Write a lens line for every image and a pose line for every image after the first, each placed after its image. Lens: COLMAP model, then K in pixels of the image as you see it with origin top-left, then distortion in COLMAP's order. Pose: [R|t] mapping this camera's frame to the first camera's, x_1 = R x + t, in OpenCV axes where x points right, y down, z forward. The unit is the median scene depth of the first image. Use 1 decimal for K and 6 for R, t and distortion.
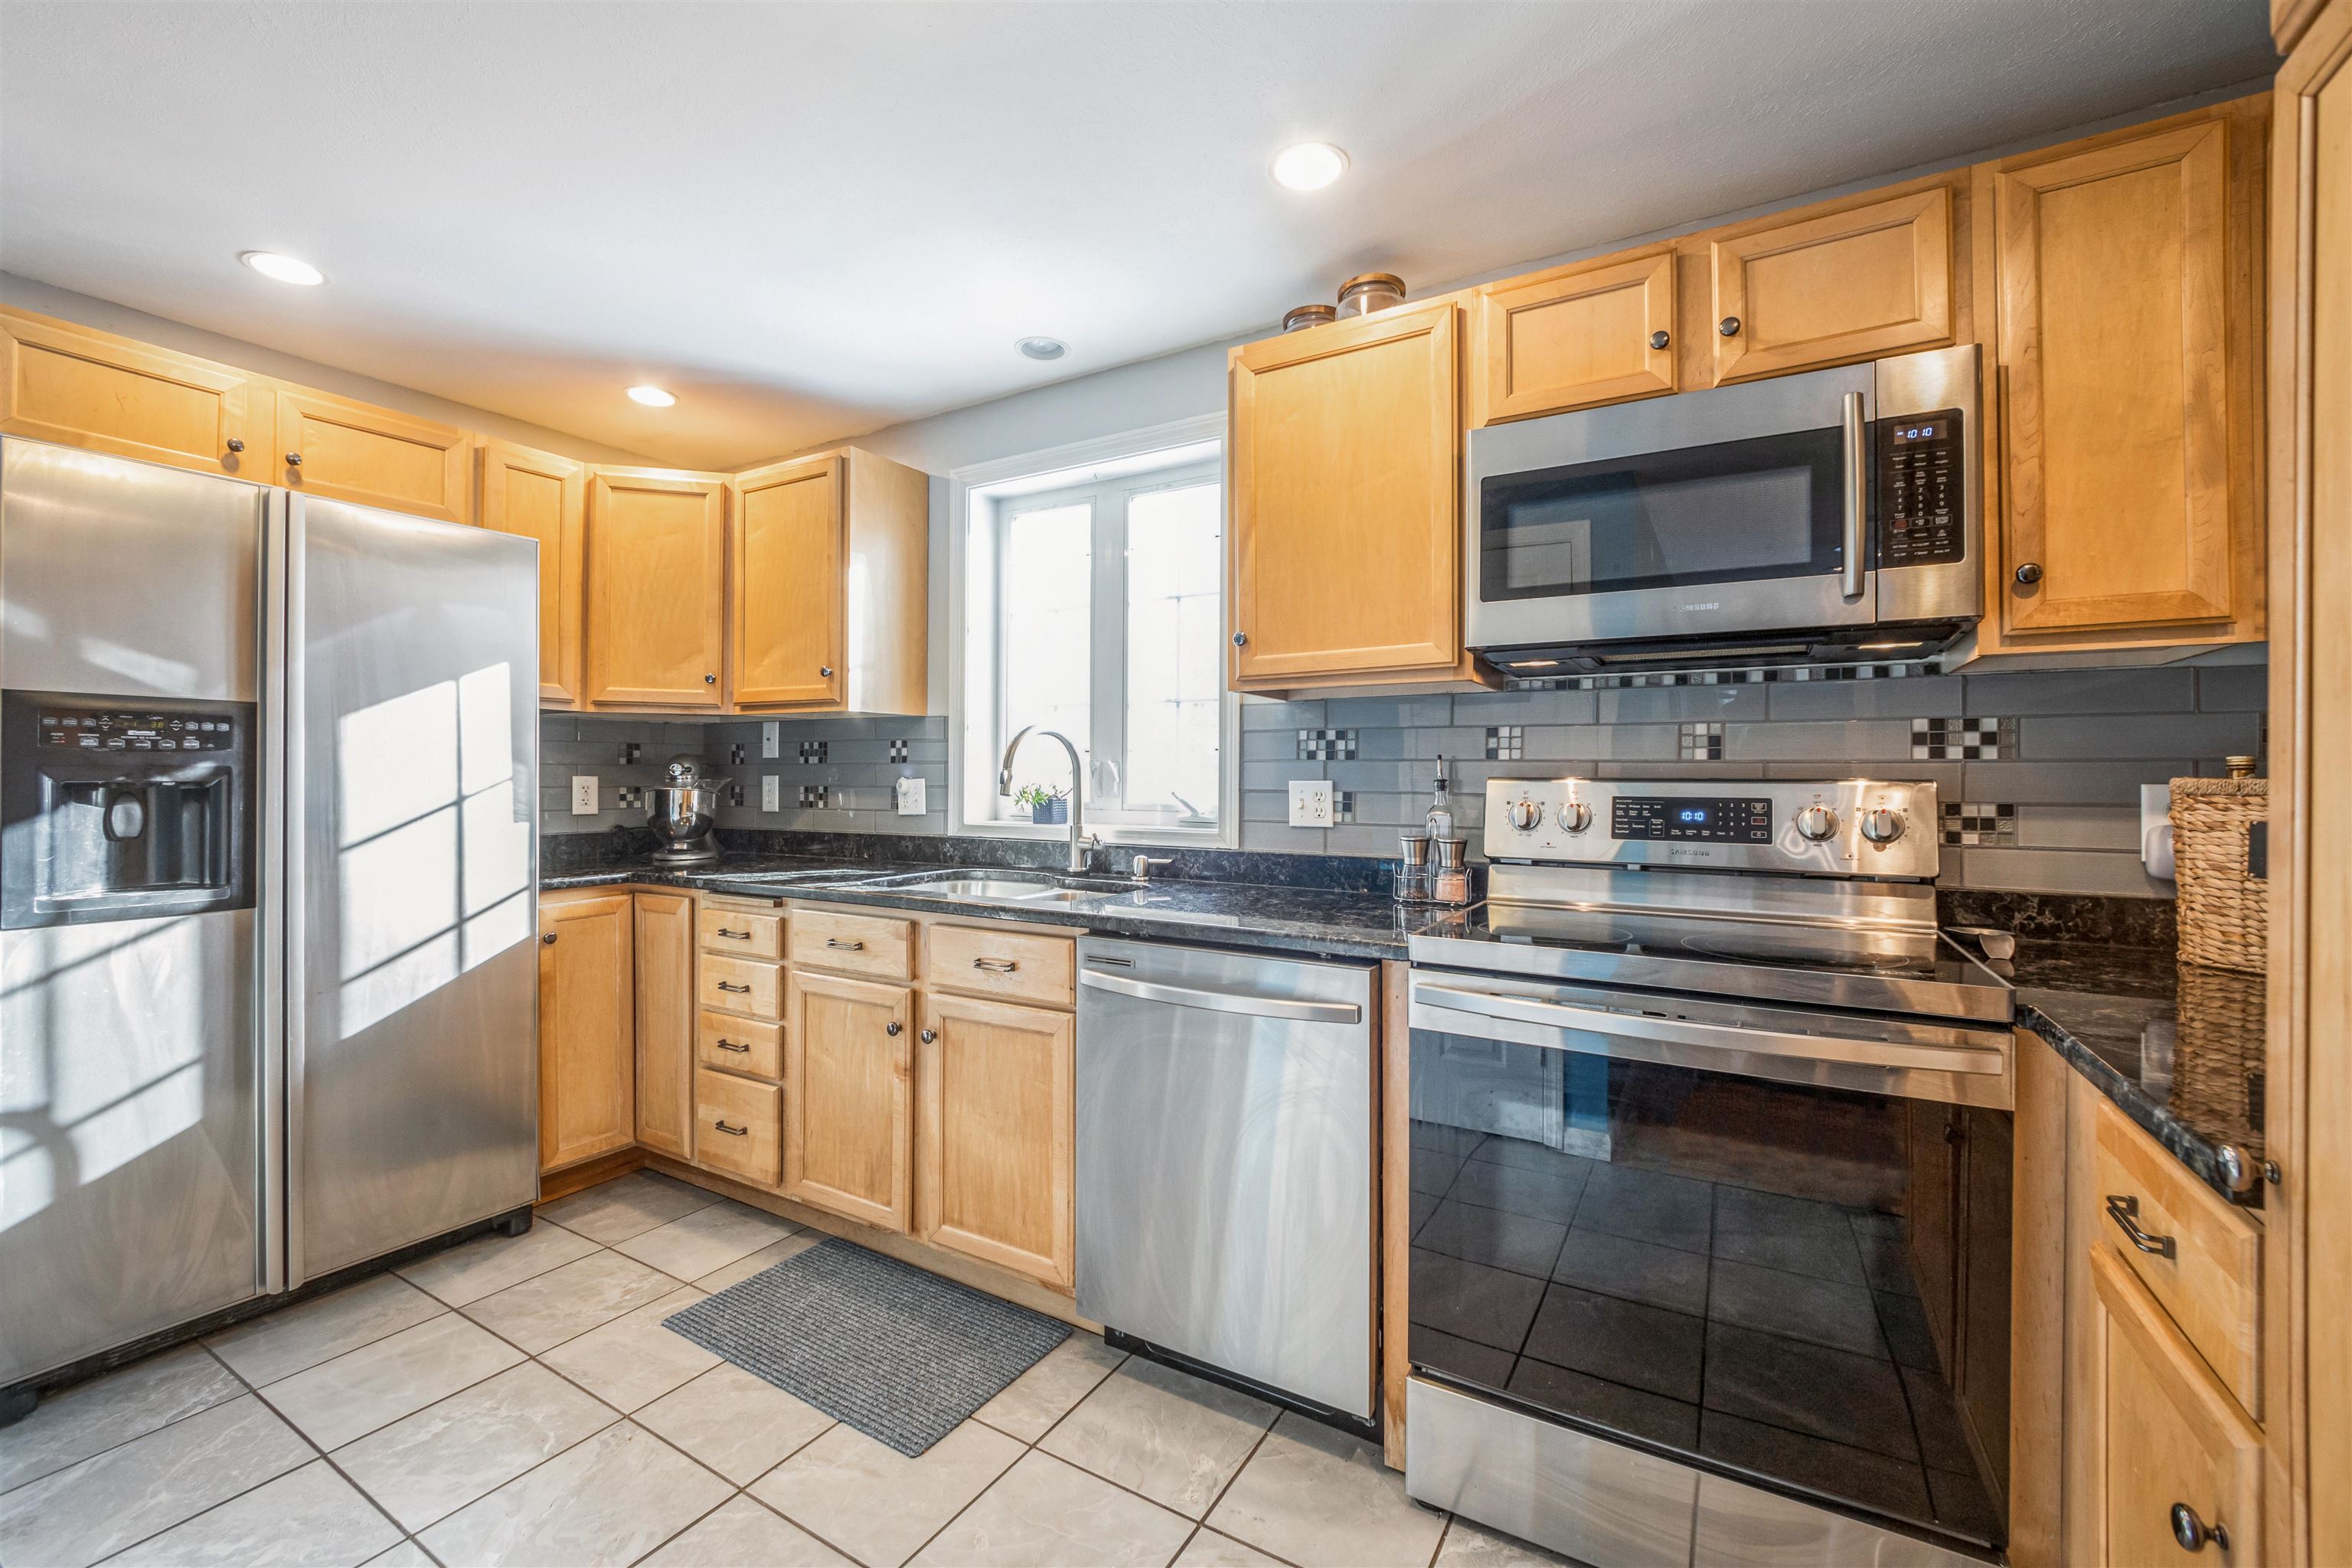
lens RADIAL K [[956.5, 0, 1178.1], [0, 956.5, 782.2], [0, 0, 1]] dist [0.003725, -0.000047]
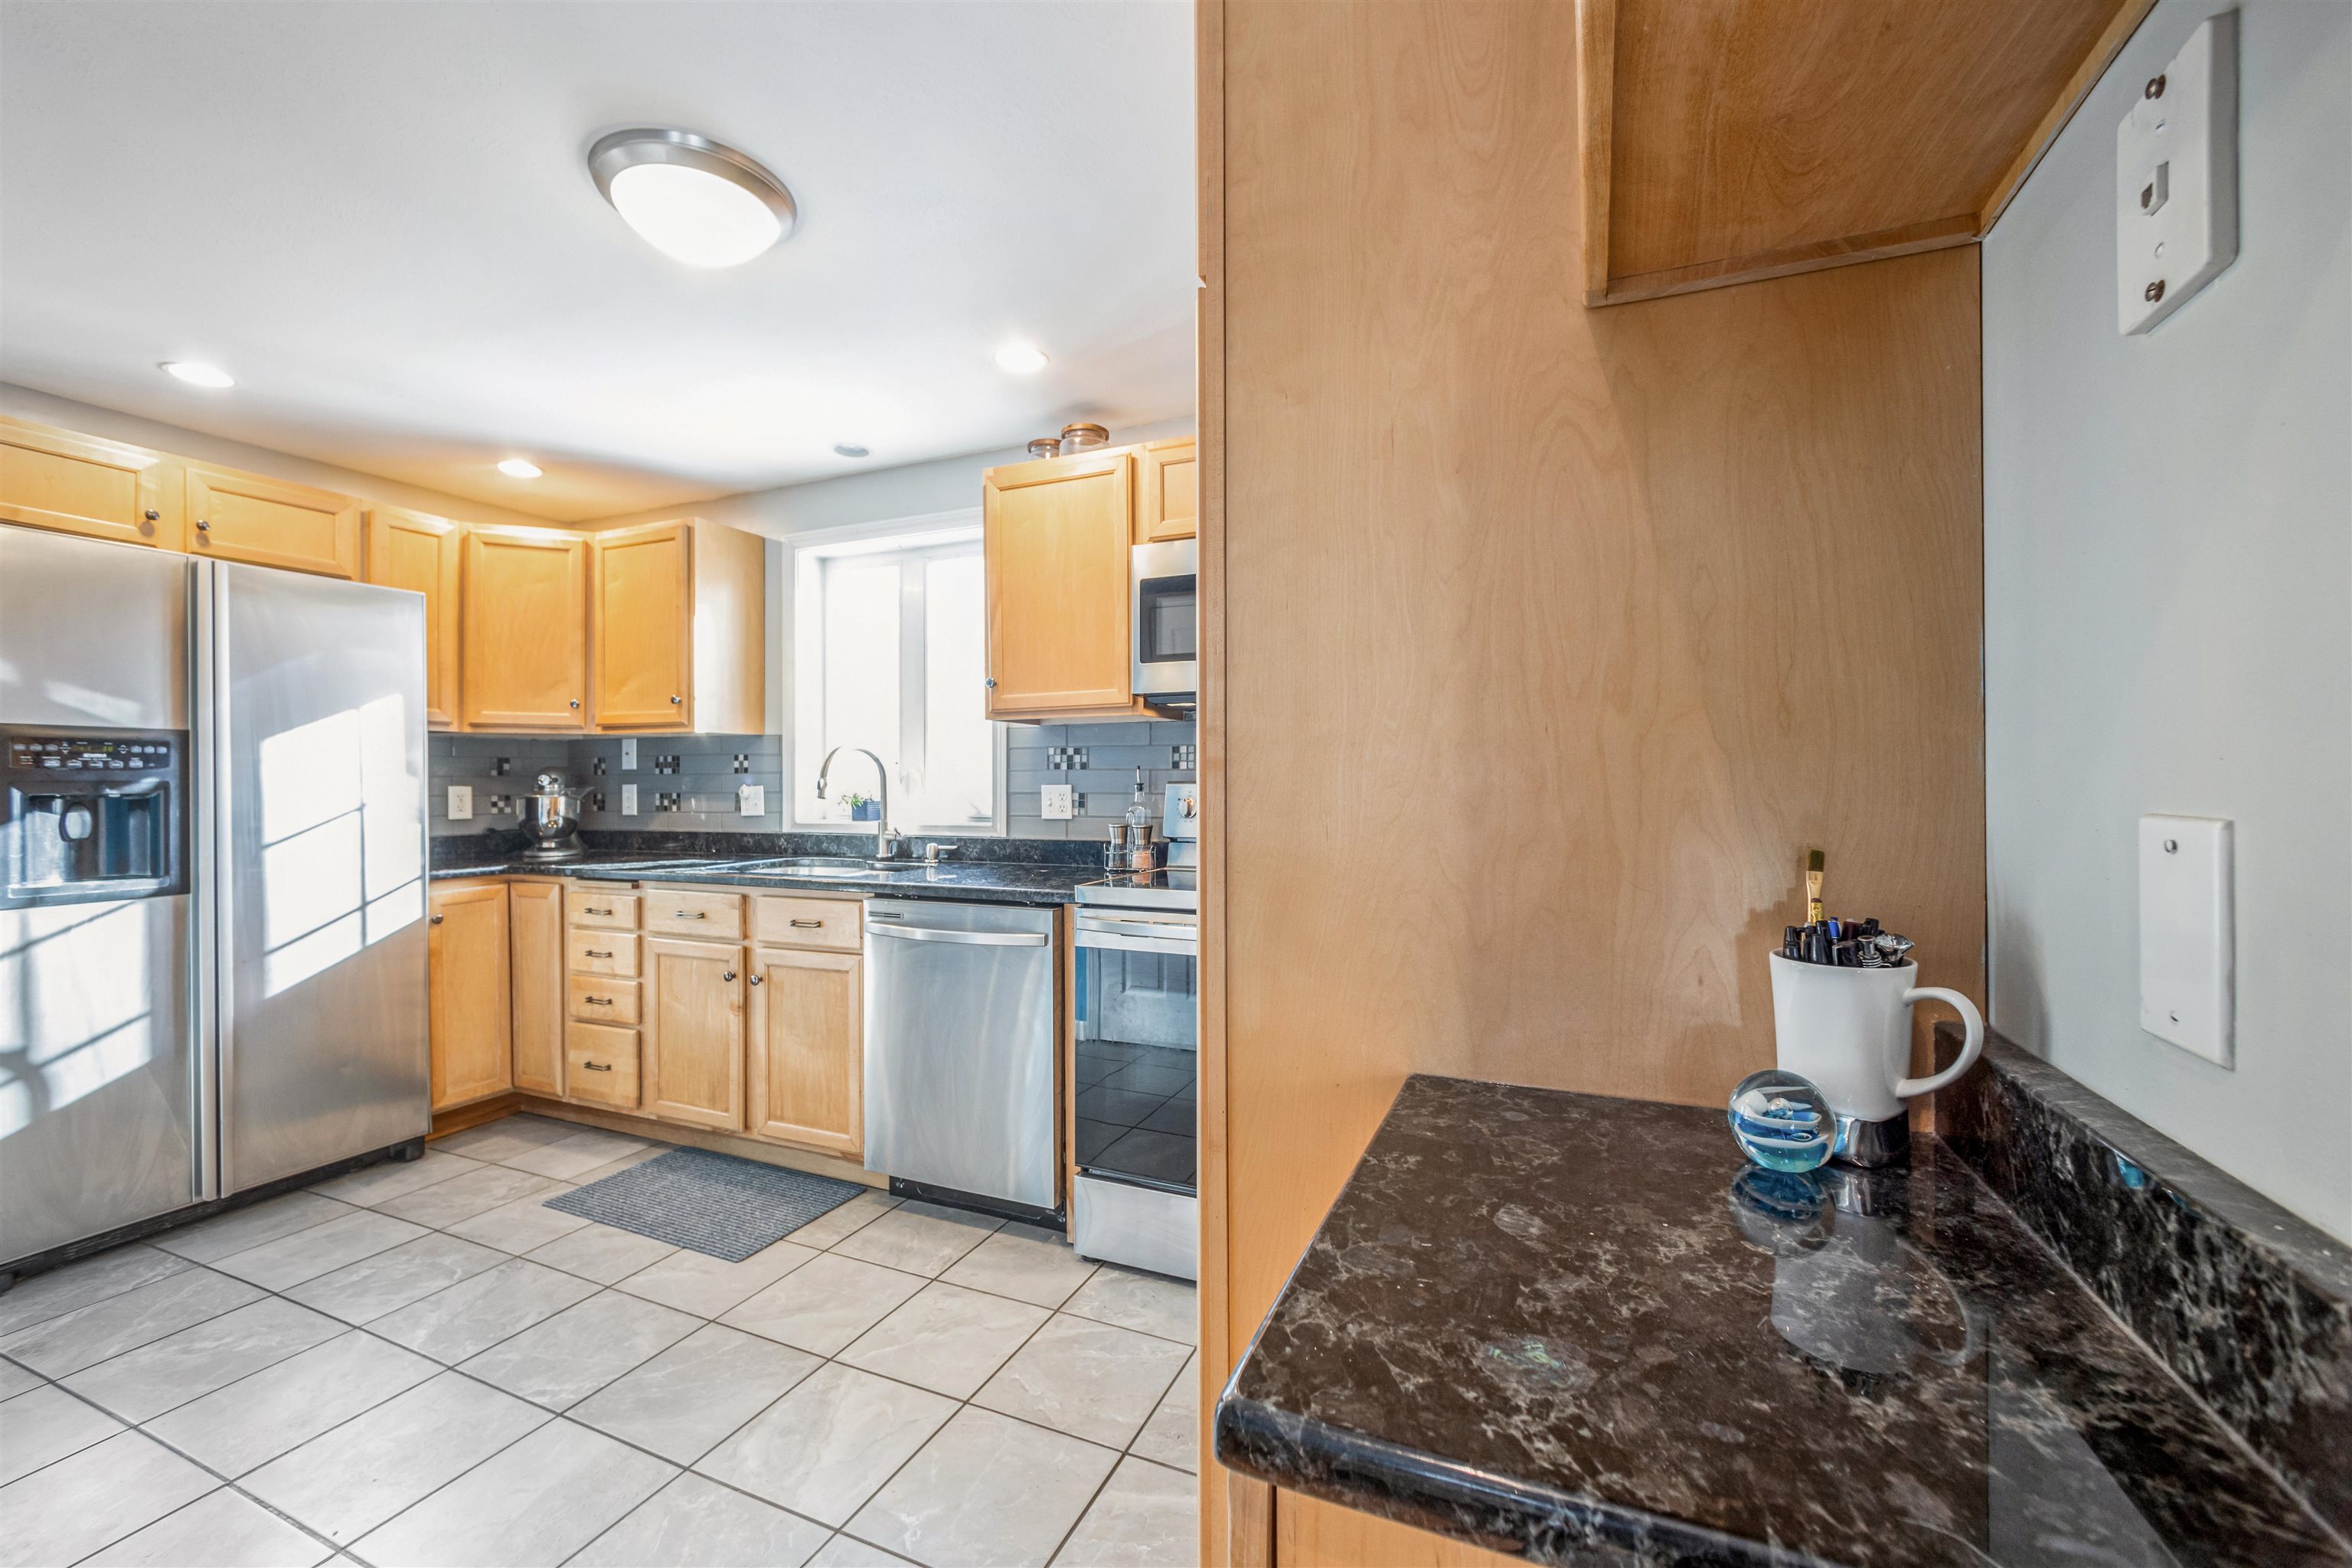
lens RADIAL K [[956.5, 0, 1192.9], [0, 956.5, 786.2], [0, 0, 1]] dist [0.003725, -0.000047]
pose [[0.992231, -0.008788, 0.124097, 0.165813], [0.008795, 0.999961, 0.000486, 0.001084], [-0.124096, 0.000610, 0.992270, -0.365988]]
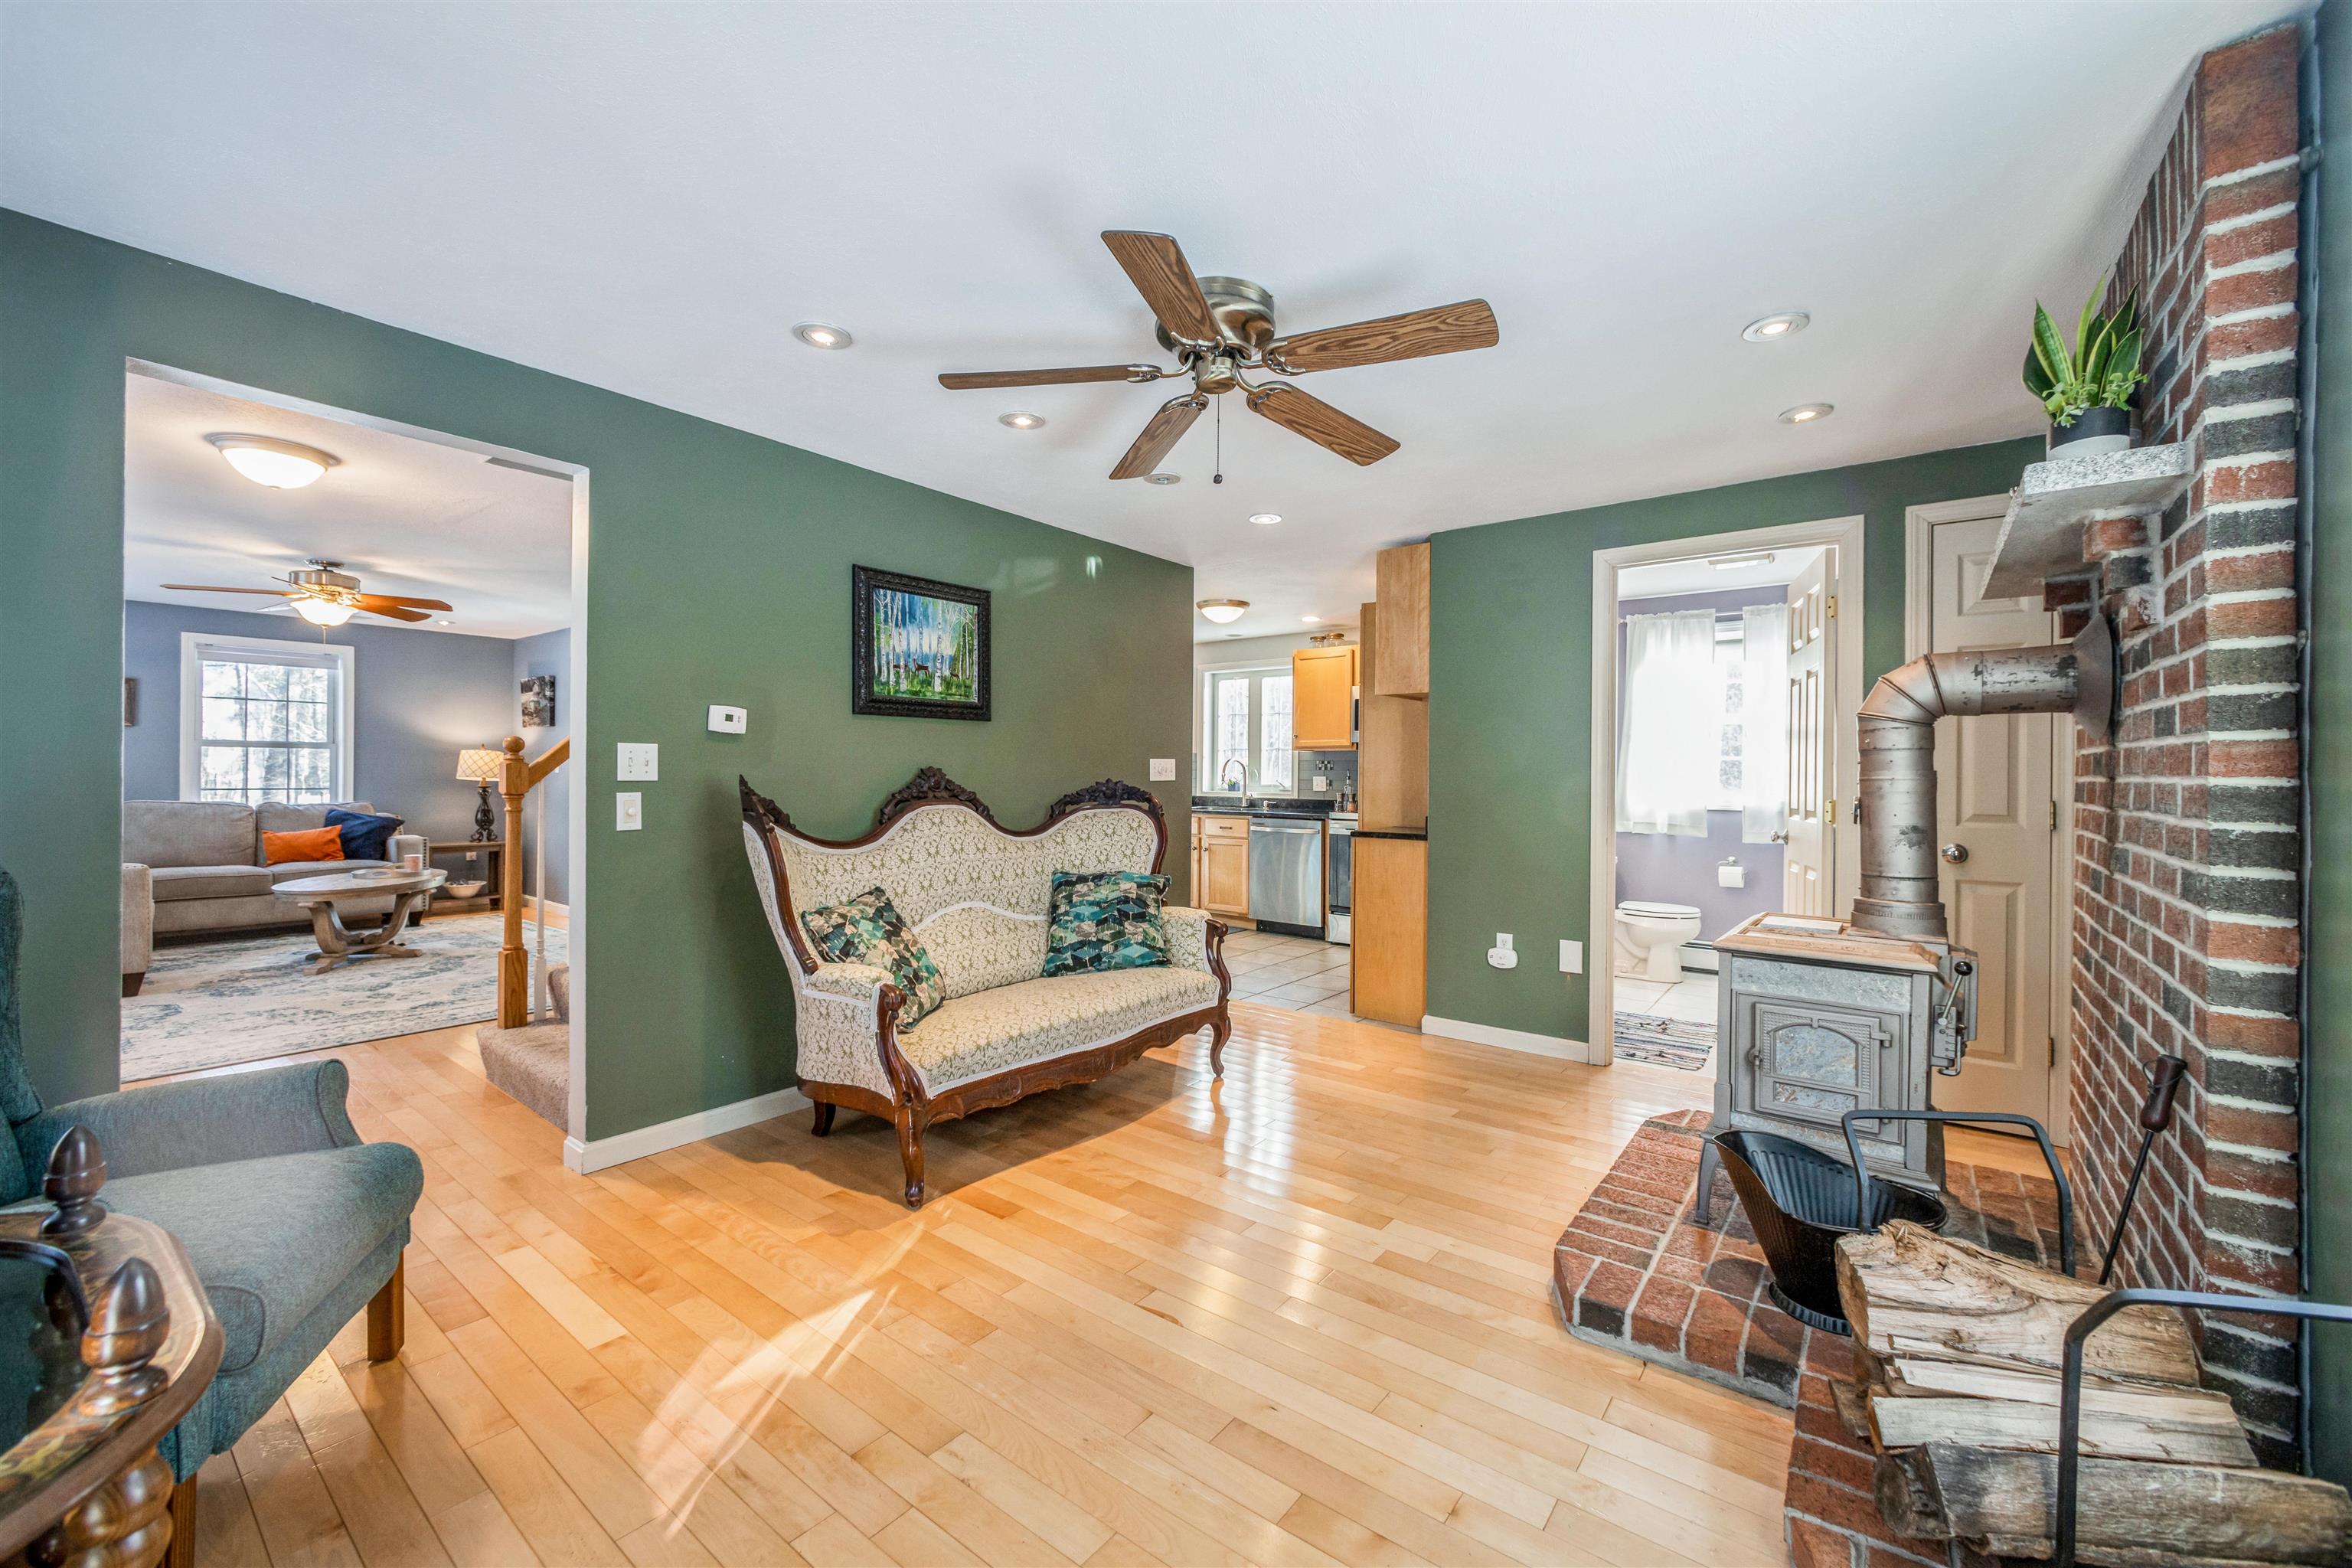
lens RADIAL K [[956.5, 0, 1162.7], [0, 956.5, 777.1], [0, 0, 1]] dist [0.003725, -0.000047]
pose [[0.989159, -0.002211, -0.146830, 0.091819], [0.001586, 0.999989, -0.004371, 0.013939], [0.146838, 0.004091, 0.989152, -2.300604]]
